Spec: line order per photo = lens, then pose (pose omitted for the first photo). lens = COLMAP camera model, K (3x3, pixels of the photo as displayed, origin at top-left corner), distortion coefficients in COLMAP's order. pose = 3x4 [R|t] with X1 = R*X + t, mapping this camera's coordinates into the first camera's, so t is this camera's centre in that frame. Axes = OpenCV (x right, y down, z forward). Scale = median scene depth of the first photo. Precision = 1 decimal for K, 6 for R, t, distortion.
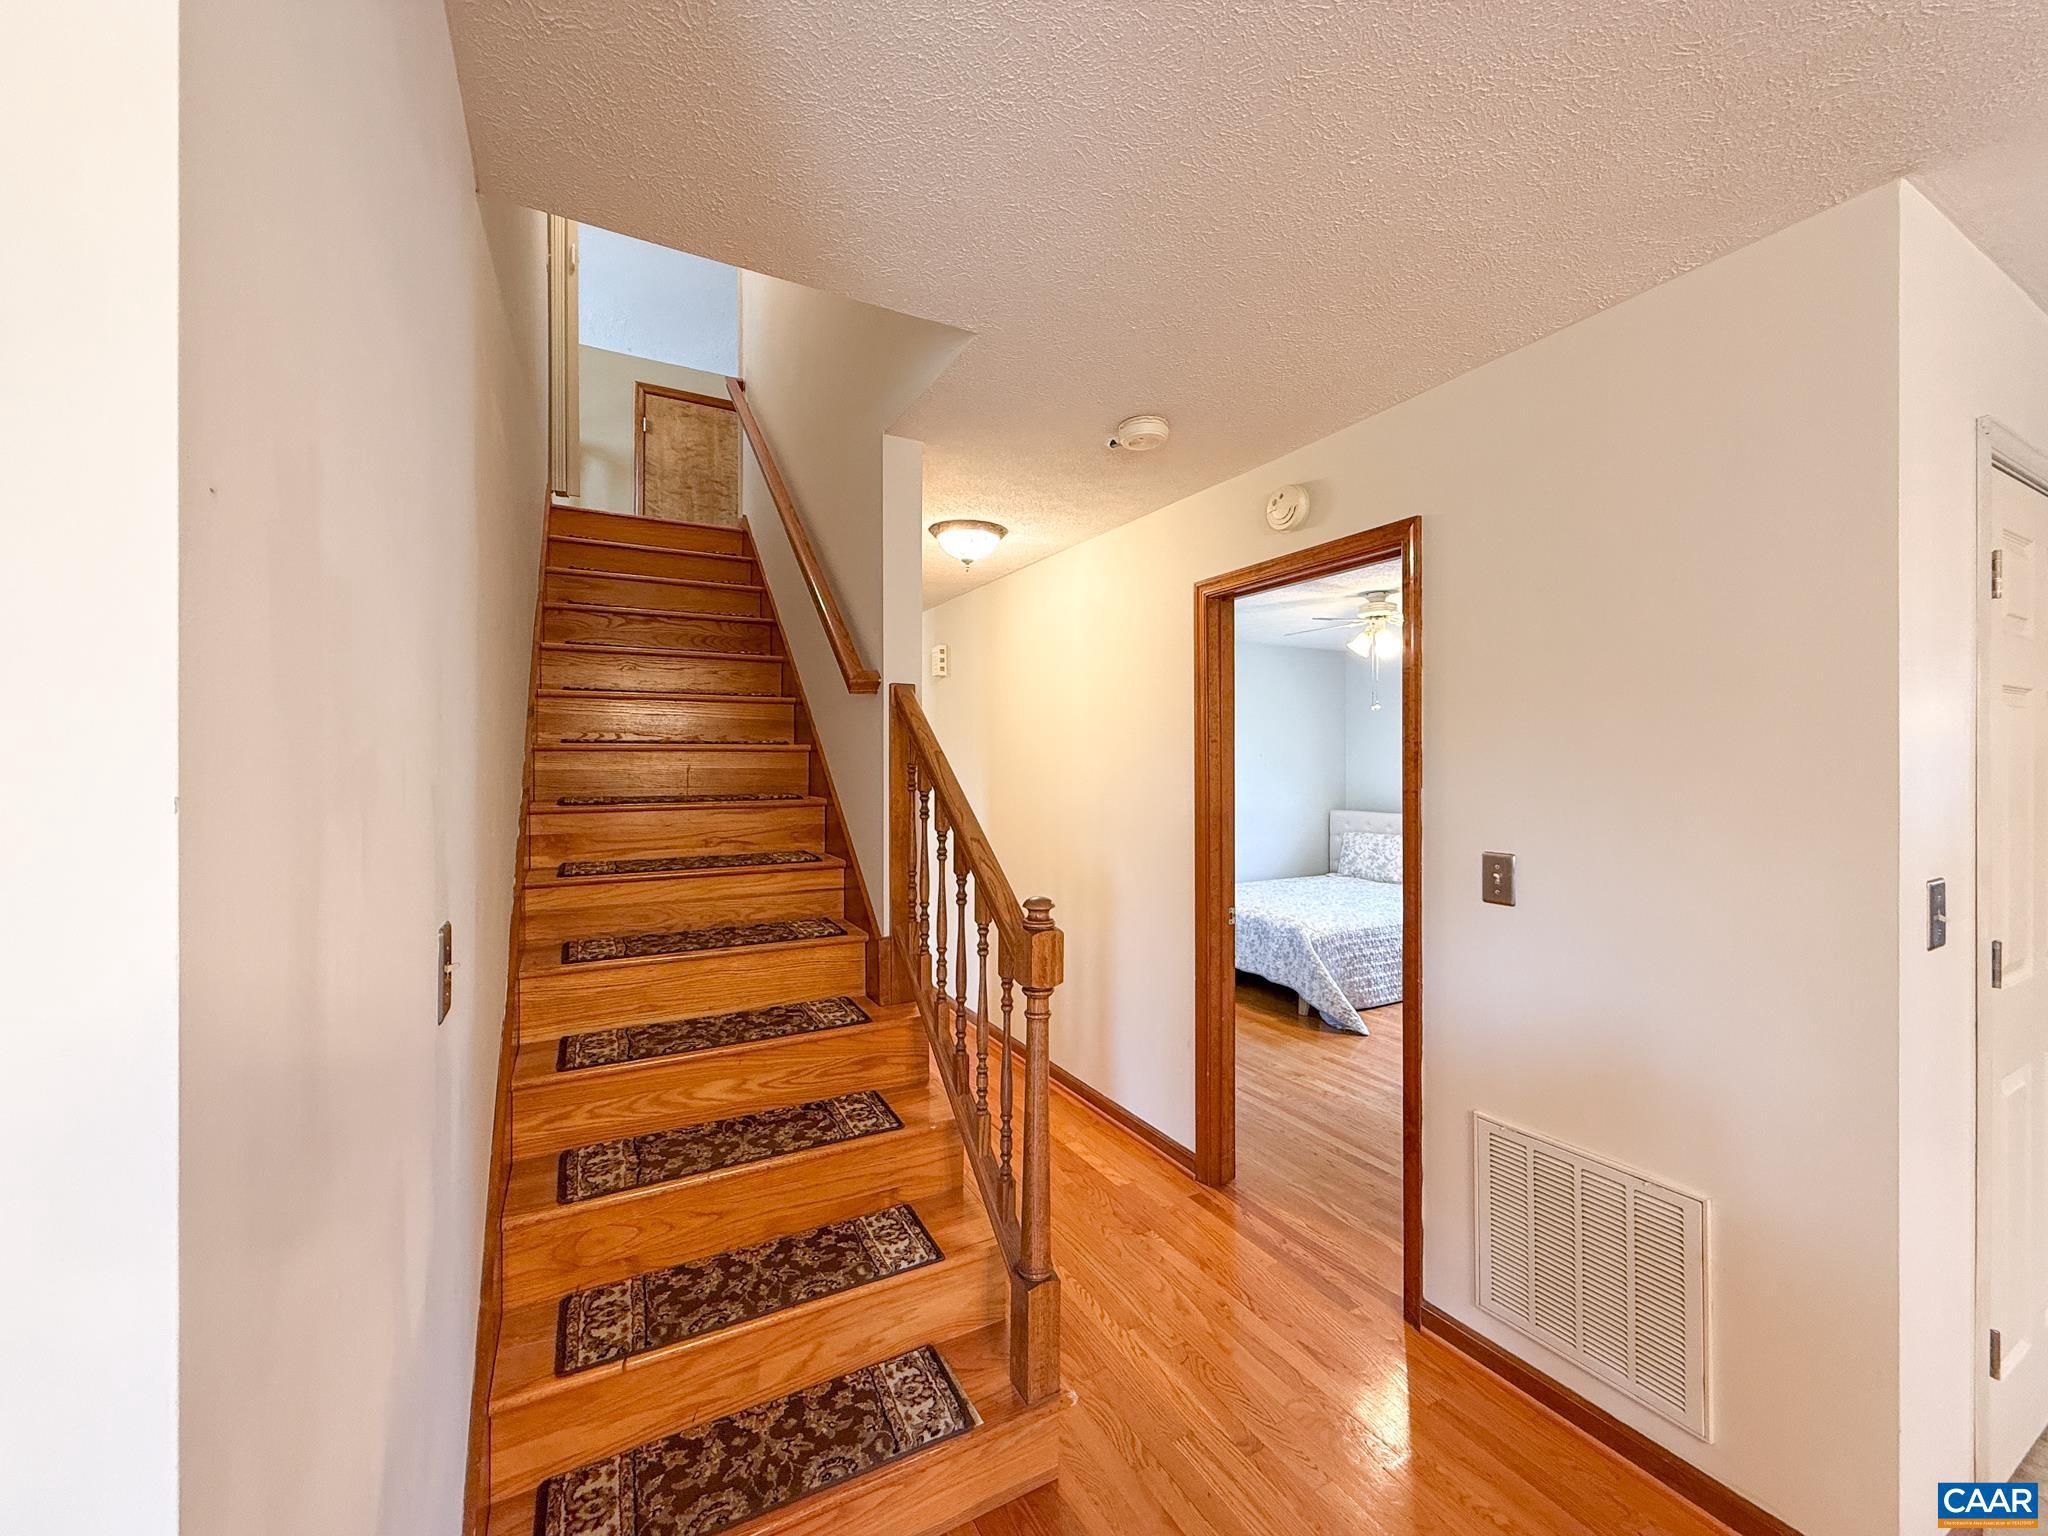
lens RADIAL K [[818.8, 0, 1020.7], [0, 818.8, 765.5], [0, 0, 1]] dist [0.000510, -0.000296]
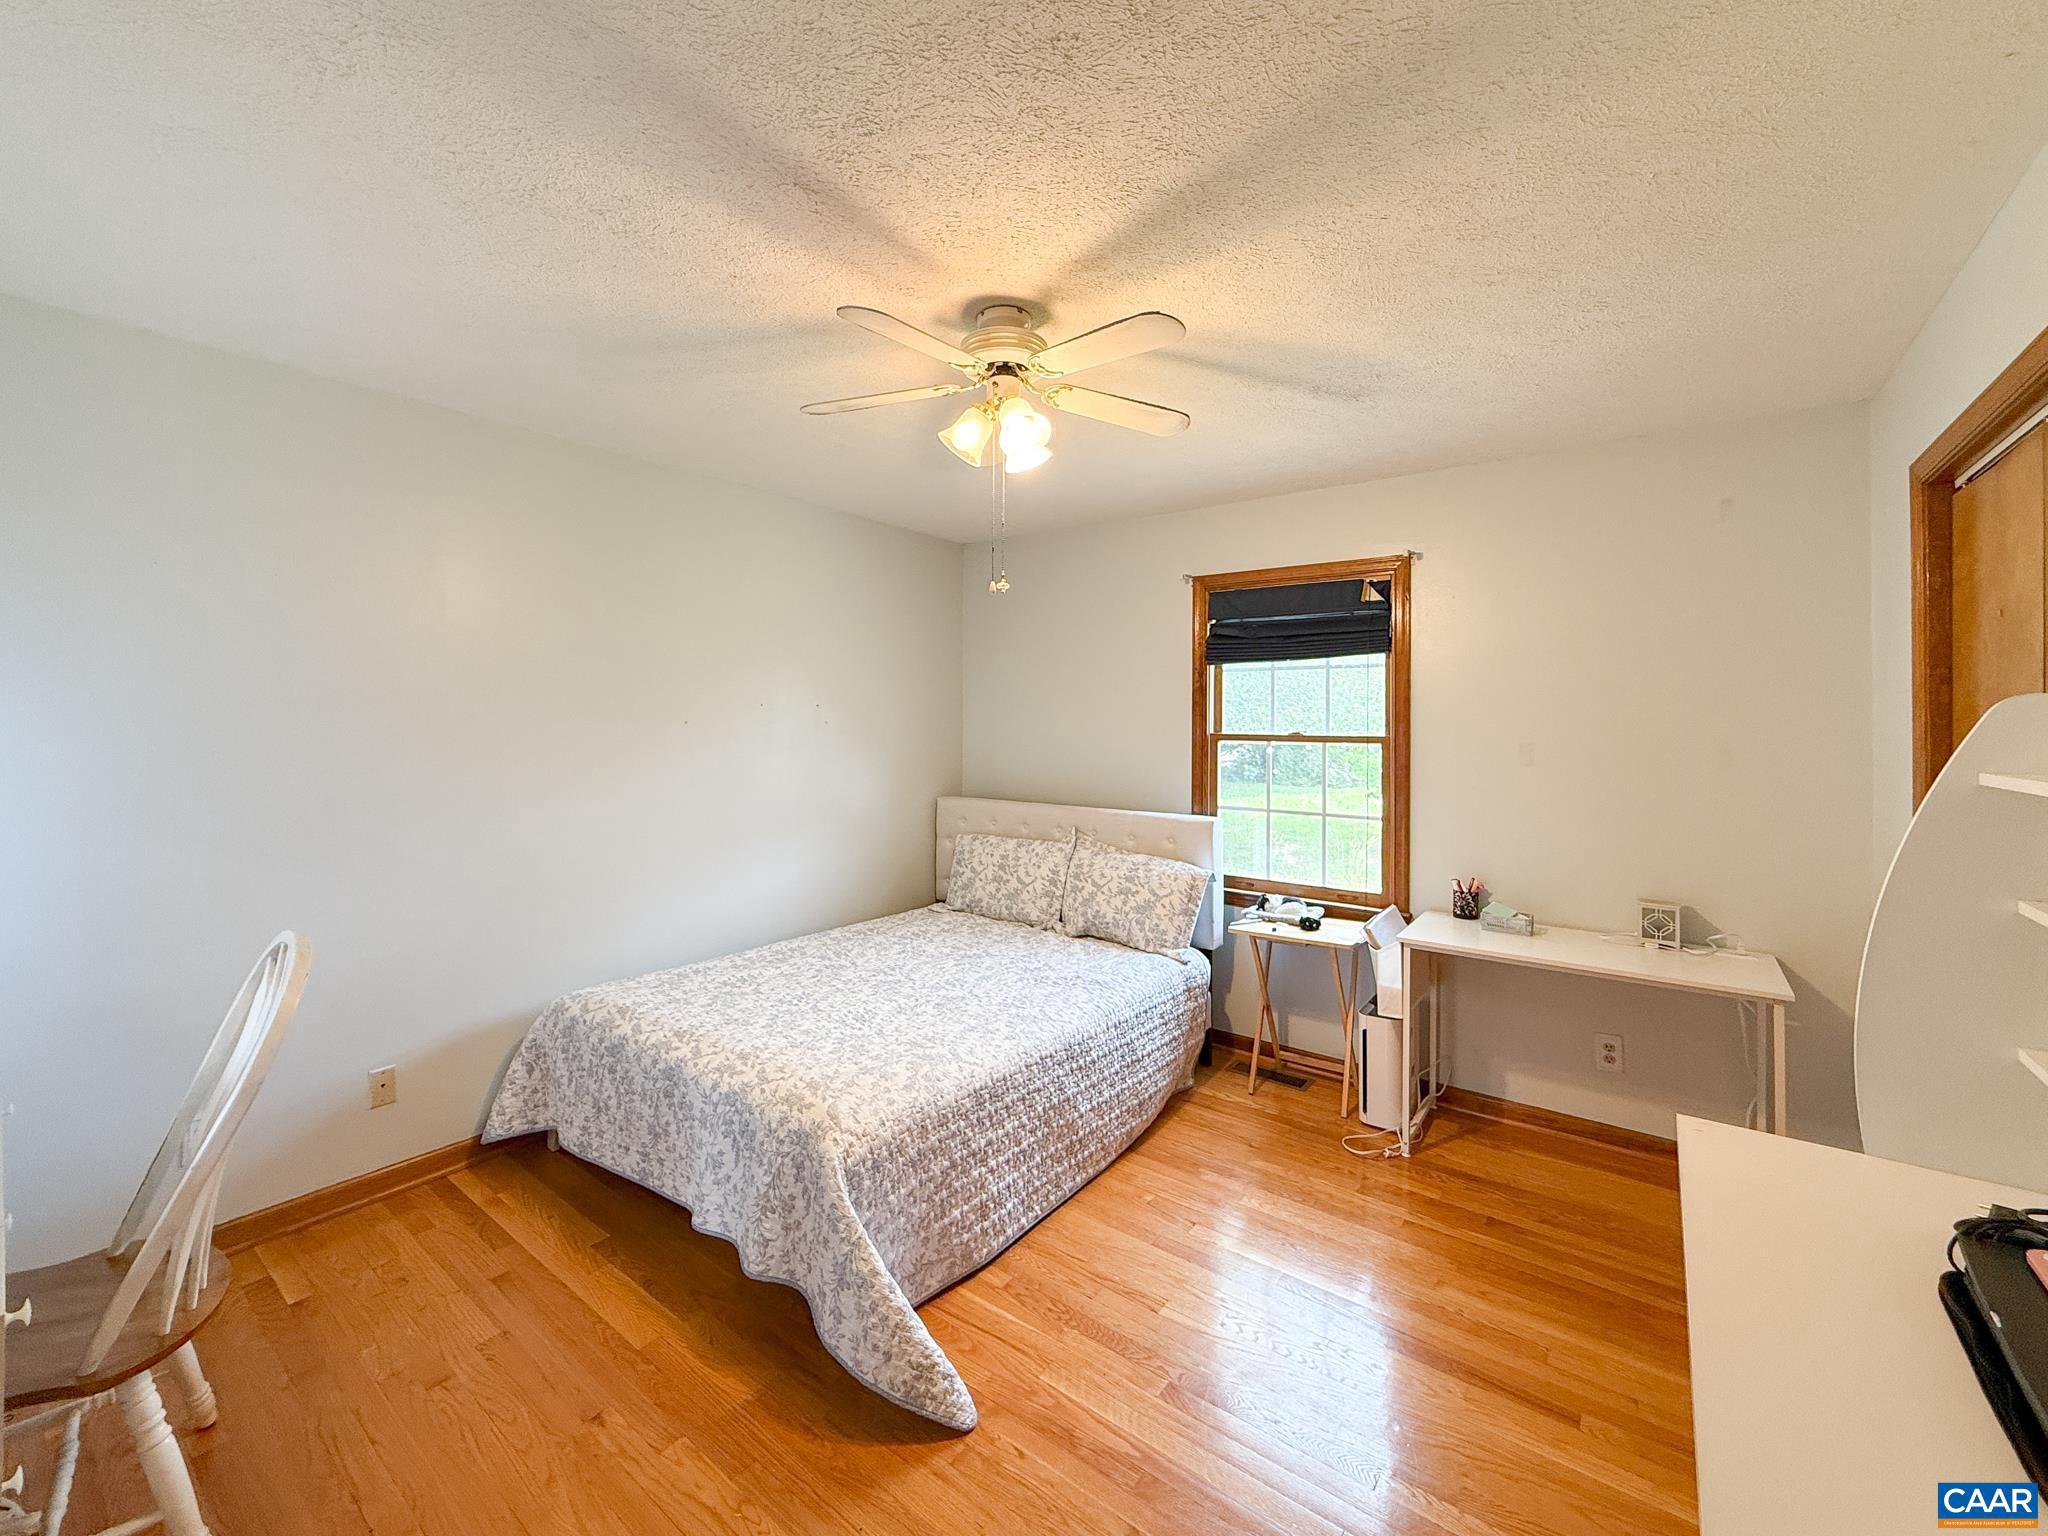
lens RADIAL K [[818.8, 0, 1024.5], [0, 818.8, 748.3], [0, 0, 1]] dist [0.000510, -0.000296]
pose [[0.910793, -0.005578, 0.412826, 0.262825], [-0.005283, 0.999669, 0.025161, 0.001901], [-0.412830, -0.025098, 0.910462, 0.590303]]
